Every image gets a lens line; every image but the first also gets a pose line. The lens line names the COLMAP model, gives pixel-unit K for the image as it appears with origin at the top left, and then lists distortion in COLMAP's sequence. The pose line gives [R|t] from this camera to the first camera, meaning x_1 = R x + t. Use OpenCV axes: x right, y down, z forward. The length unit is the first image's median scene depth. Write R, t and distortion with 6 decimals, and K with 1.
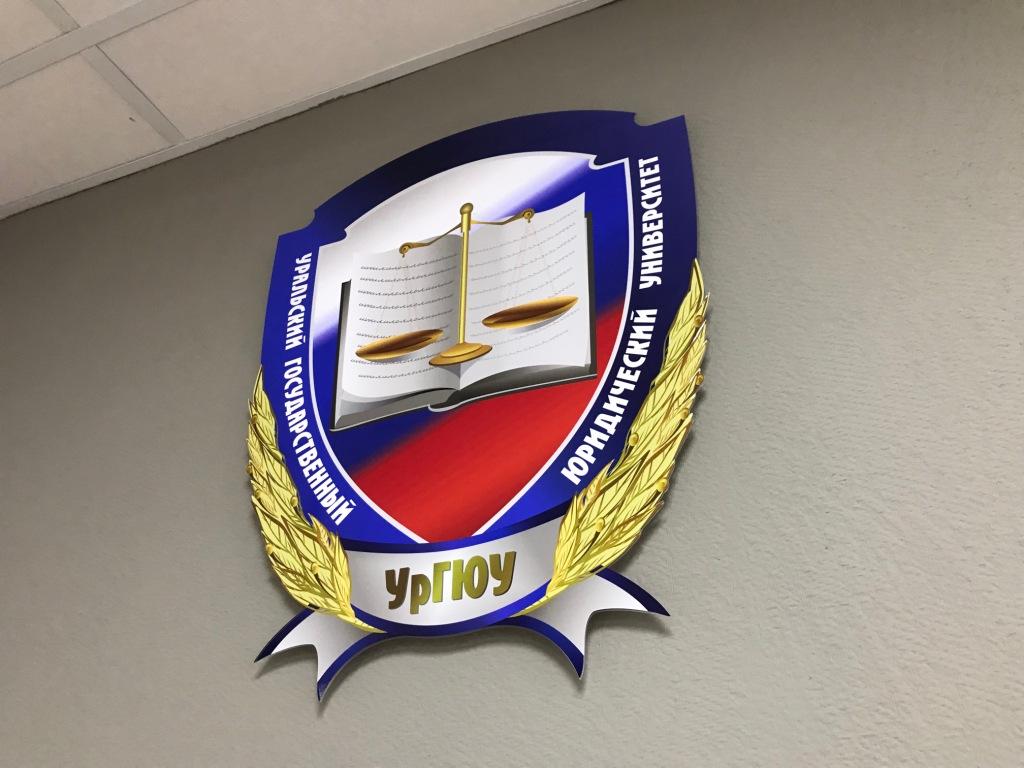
lens RADIAL K [[842.8, 0, 509.2], [0, 842.8, 387.1], [0, 0, 1]] dist [0.013001, -0.007297]
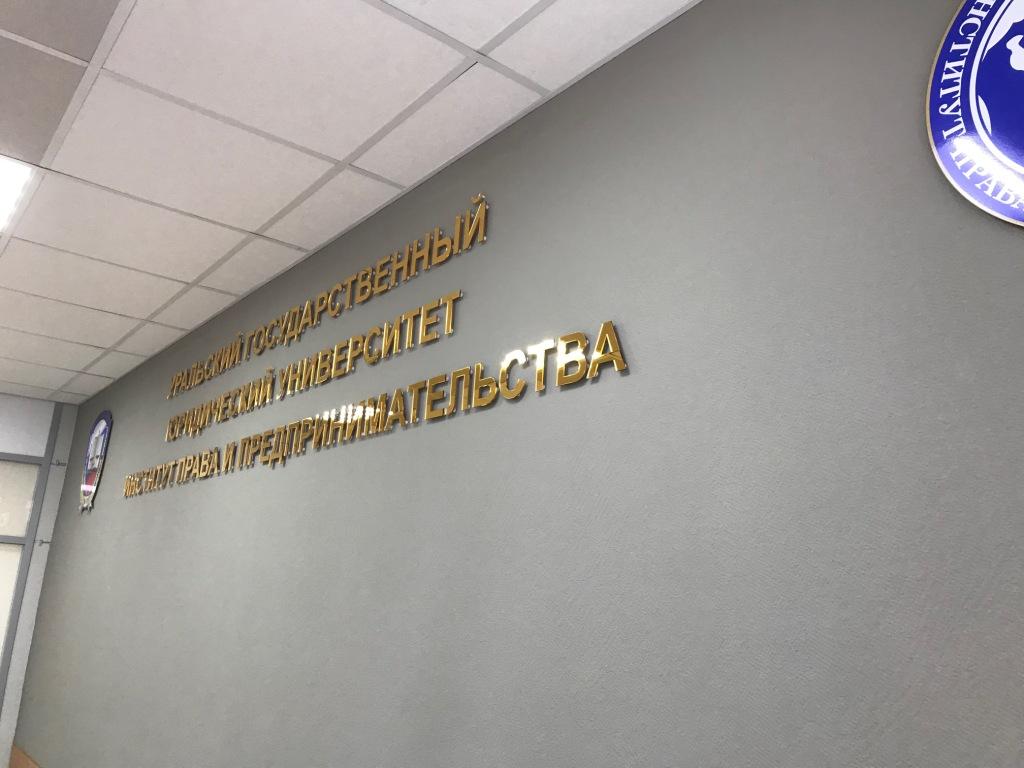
lens RADIAL K [[842.8, 0, 511.5], [0, 842.8, 385.4], [0, 0, 1]] dist [0.013001, -0.007297]
pose [[0.862502, -0.077712, -0.500052, 5.904988], [0.217983, 0.948819, 0.228529, -1.367431], [0.456699, -0.306109, 0.835298, -2.683968]]
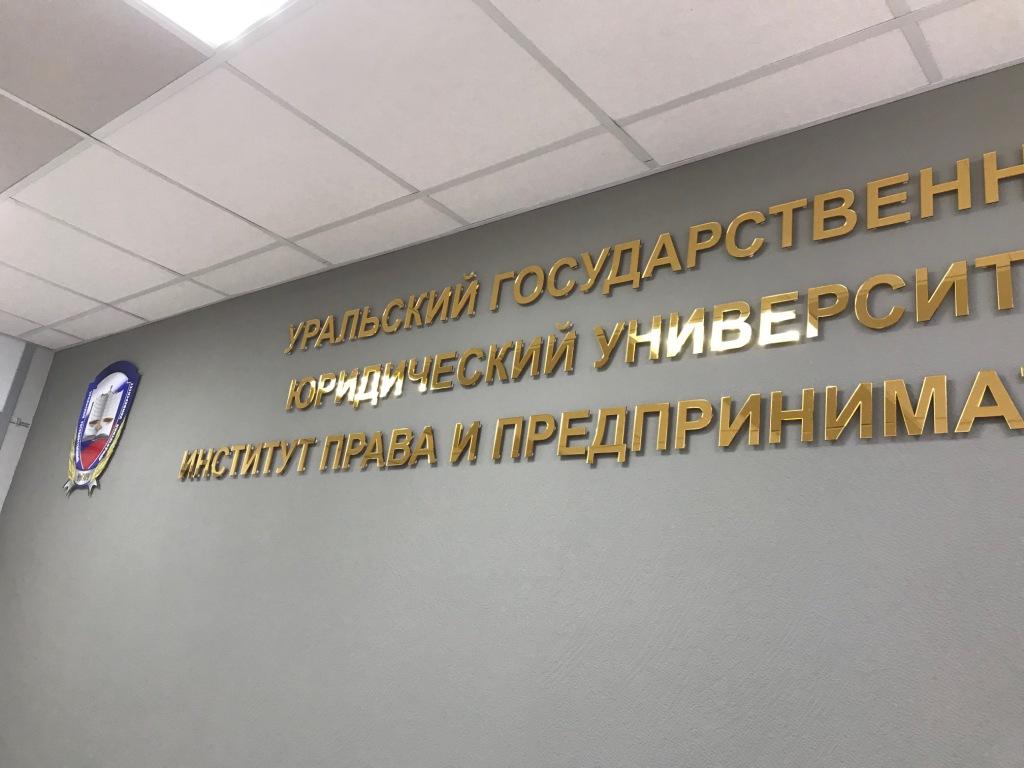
lens RADIAL K [[842.8, 0, 512.4], [0, 842.8, 382.0], [0, 0, 1]] dist [0.013001, -0.007297]
pose [[0.940293, 0.027769, -0.339233, 3.744032], [0.047905, 0.975948, 0.212674, -1.193270], [0.336979, -0.216227, 0.916346, -2.496384]]
